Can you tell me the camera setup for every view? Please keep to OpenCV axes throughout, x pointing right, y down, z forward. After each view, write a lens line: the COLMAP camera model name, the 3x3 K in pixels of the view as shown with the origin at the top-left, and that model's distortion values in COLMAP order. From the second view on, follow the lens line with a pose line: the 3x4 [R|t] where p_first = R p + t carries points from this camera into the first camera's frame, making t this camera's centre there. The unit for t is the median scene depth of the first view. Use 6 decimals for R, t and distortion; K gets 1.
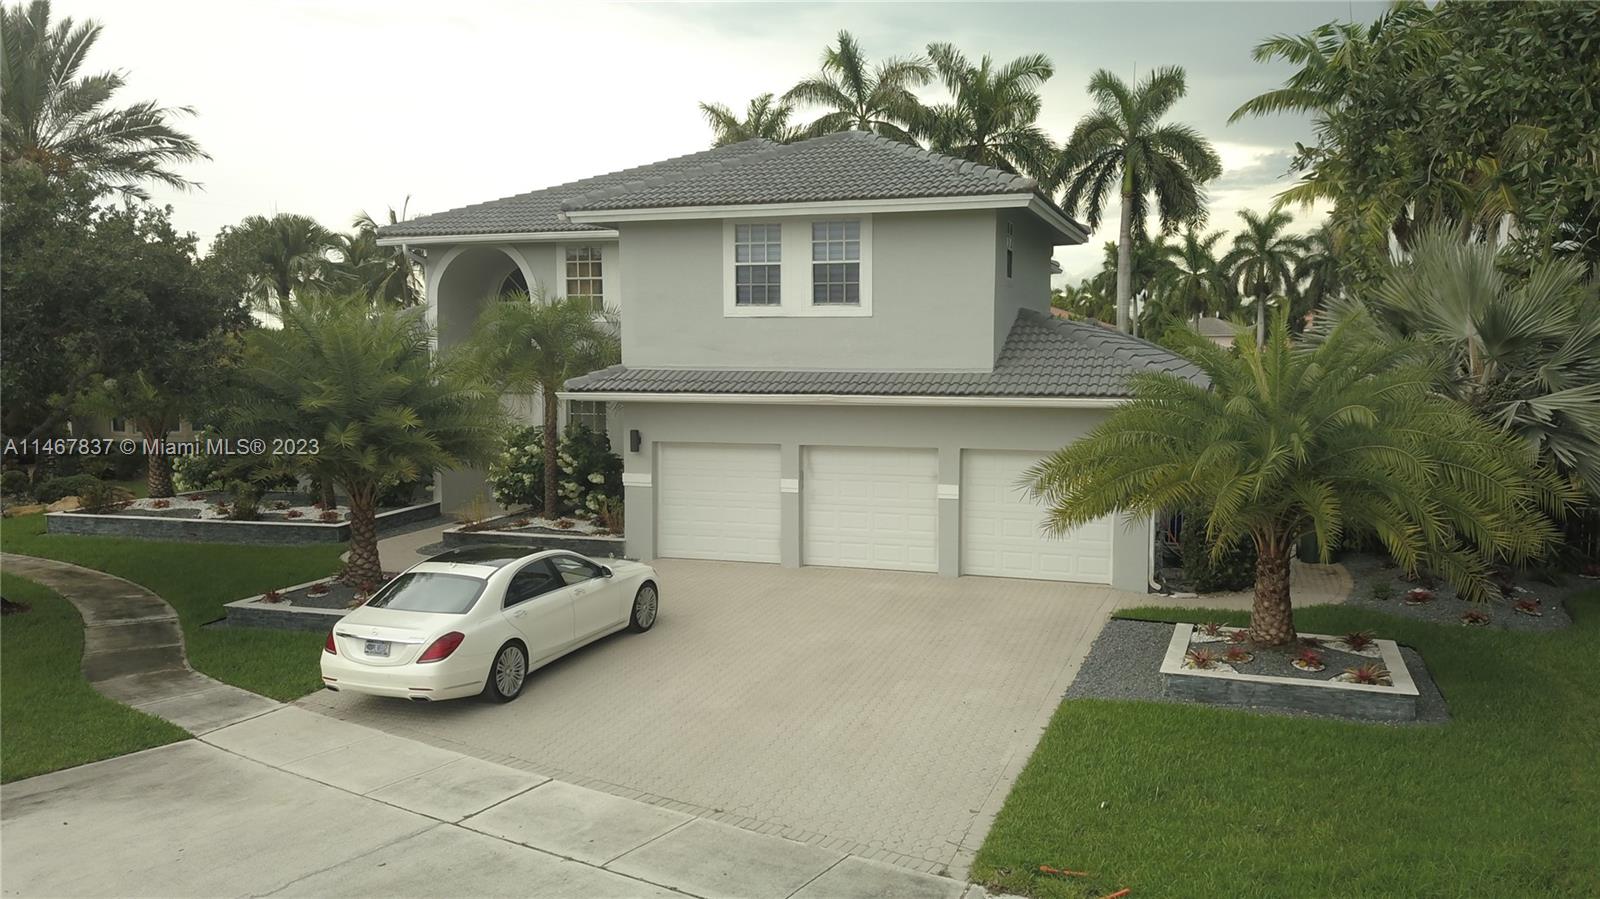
lens RADIAL K [[1211.7, 0, 800.0], [0, 1211.7, 449.5], [0, 0, 1]] dist [-0.003167, 0.014803]
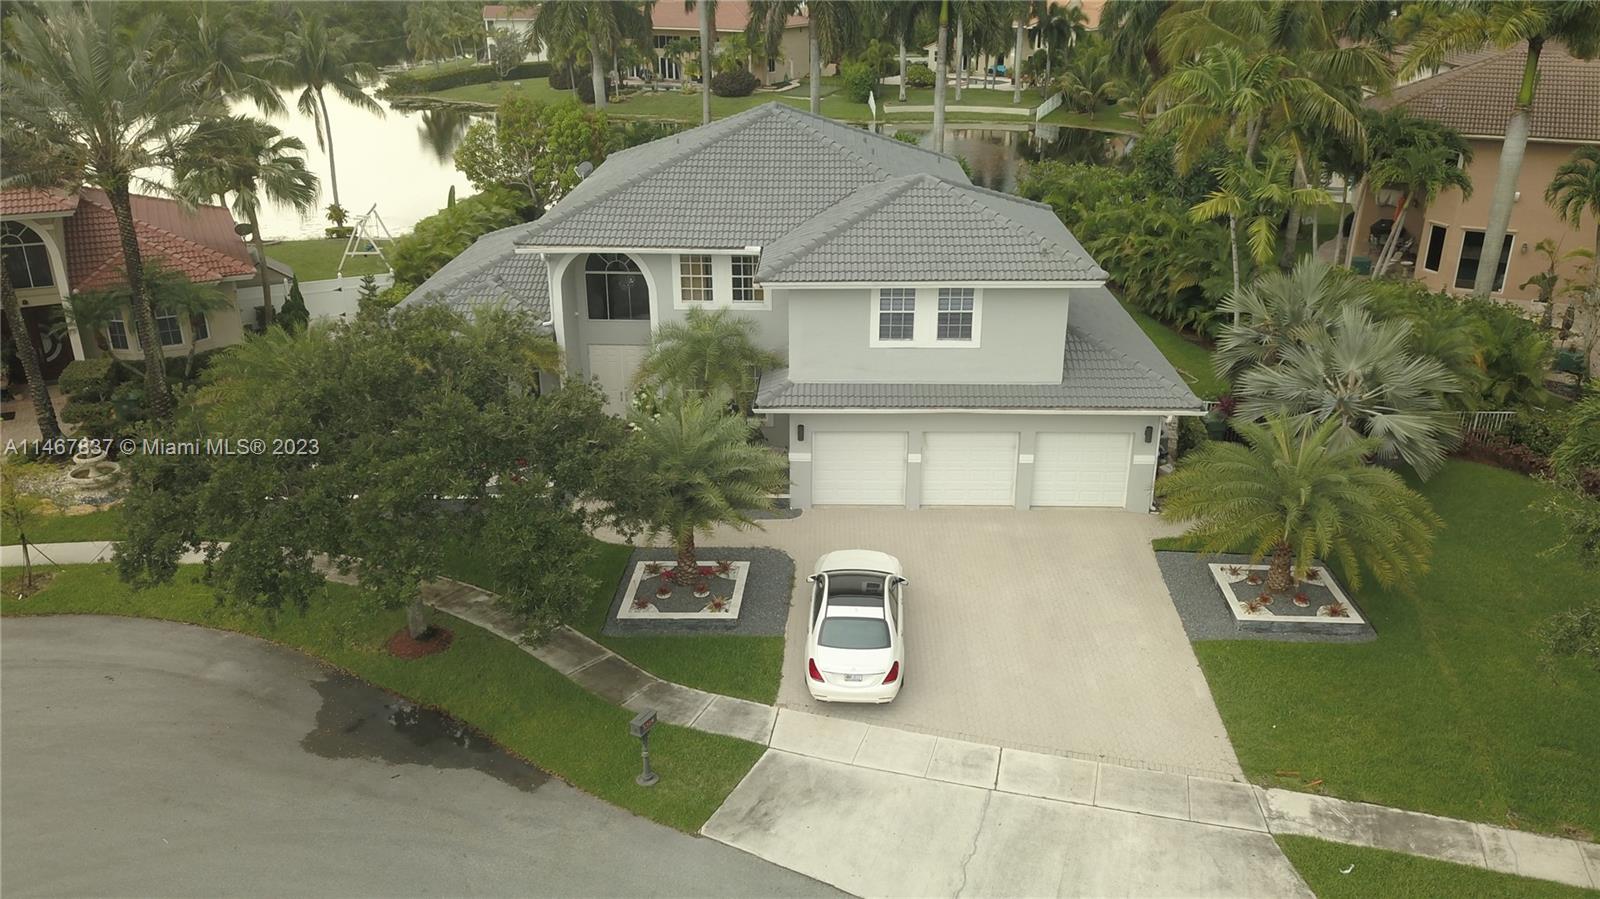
lens RADIAL K [[1195.3, 0, 769.9], [0, 1195.3, 482.9], [0, 0, 1]] dist [0.011698, 0.002931]
pose [[0.956476, -0.124293, 0.264017, -0.838072], [0.030149, 0.942003, 0.334248, -0.641253], [-0.290249, -0.311741, 0.904750, -0.400282]]
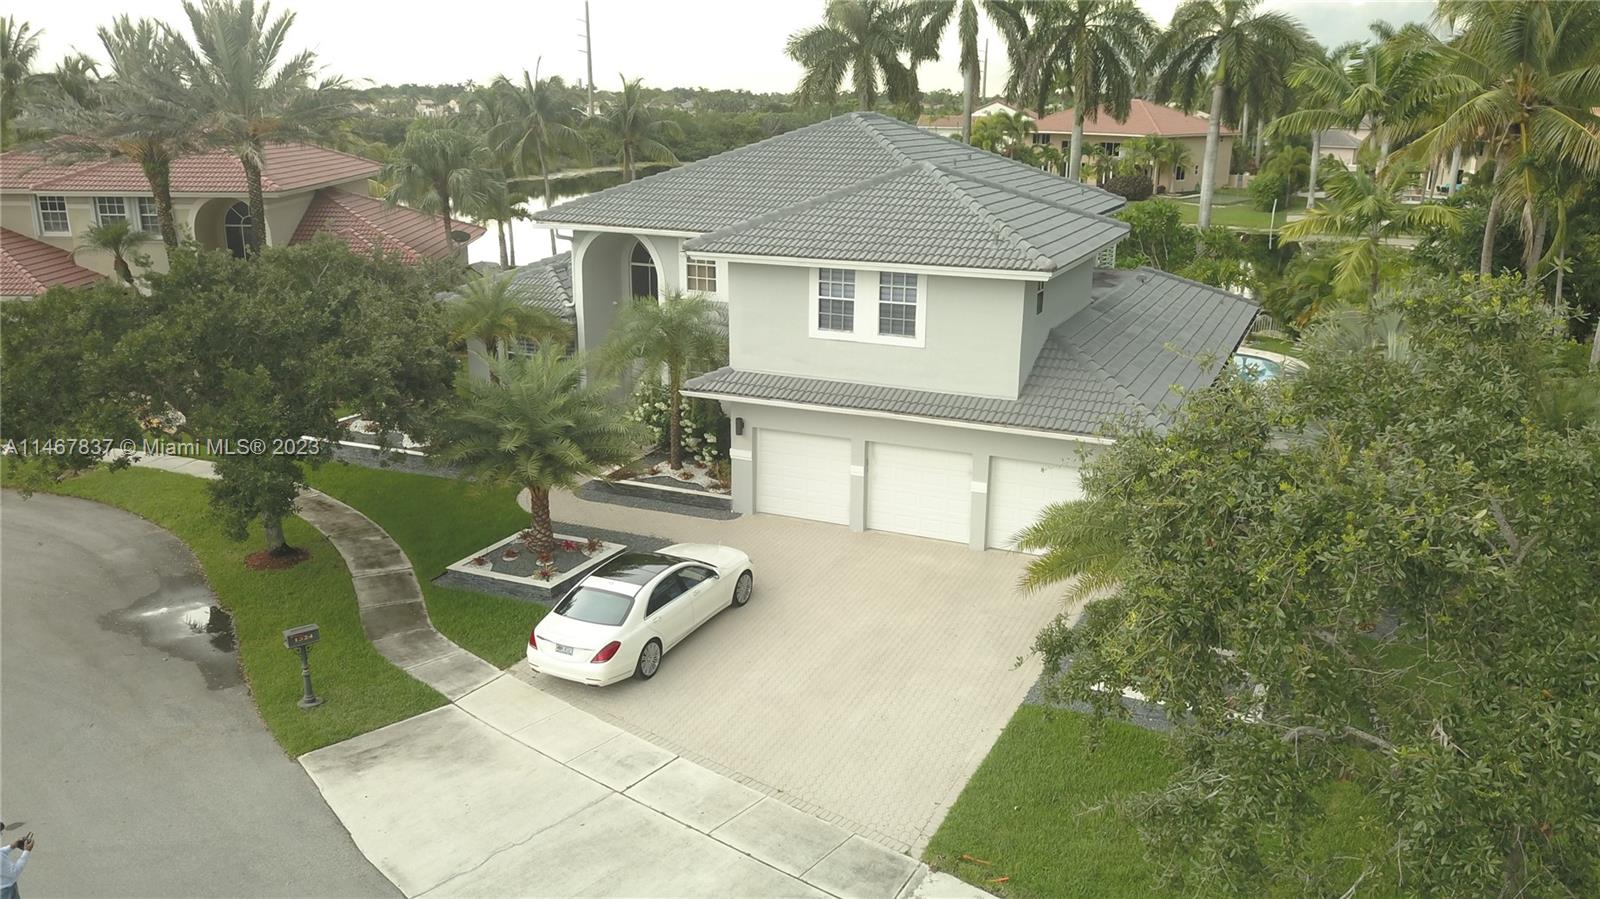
lens RADIAL K [[1211.7, 0, 800.0], [0, 1211.7, 449.5], [0, 0, 1]] dist [-0.003167, 0.014803]
pose [[0.994969, 0.032565, -0.094739, 0.076339], [-0.013010, 0.979685, 0.200118, -0.370447], [0.099331, -0.197879, 0.975181, -0.380895]]
